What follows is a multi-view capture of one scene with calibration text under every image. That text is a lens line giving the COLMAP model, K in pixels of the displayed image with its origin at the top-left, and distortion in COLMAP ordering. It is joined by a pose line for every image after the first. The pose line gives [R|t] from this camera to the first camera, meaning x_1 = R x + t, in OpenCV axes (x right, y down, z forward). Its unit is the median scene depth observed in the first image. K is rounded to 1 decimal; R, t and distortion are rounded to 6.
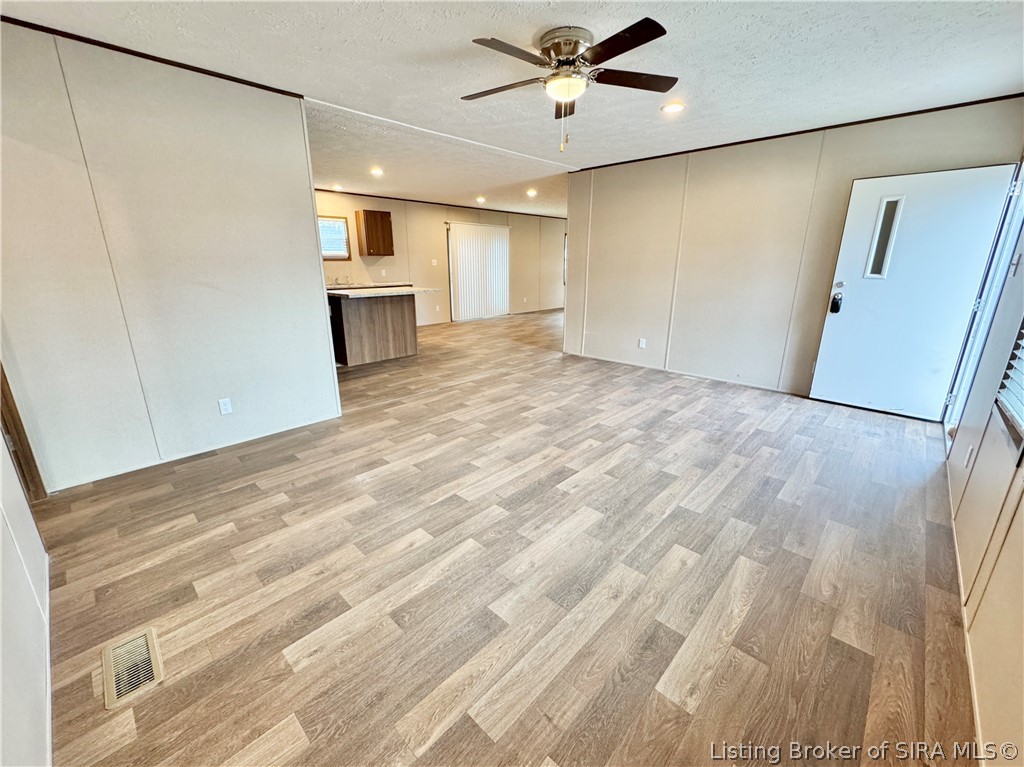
lens RADIAL K [[414.8, 0, 512.3], [0, 414.8, 381.4], [0, 0, 1]] dist [-0.002338, -0.000431]
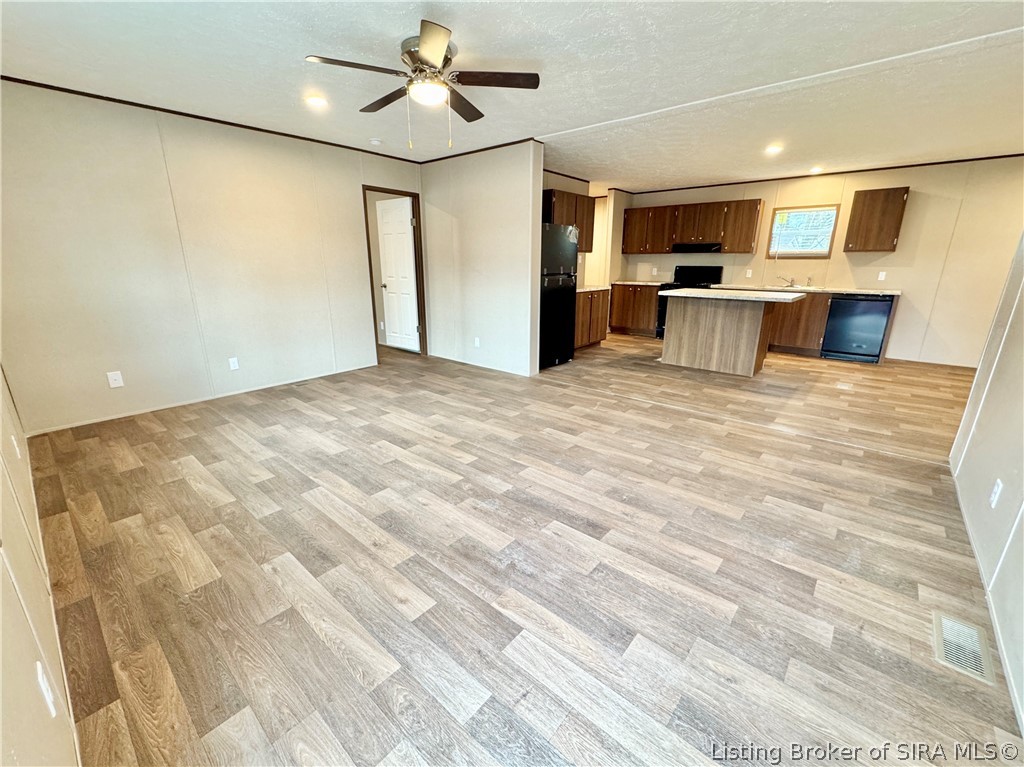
lens RADIAL K [[433.3, 0, 516.1], [0, 433.3, 377.6], [0, 0, 1]] dist [-0.002773, -0.000170]
pose [[0.052741, 0.260064, -0.964150, 1.005916], [-0.280008, 0.930613, 0.235701, -0.251403], [0.958548, 0.257539, 0.121901, 0.904377]]
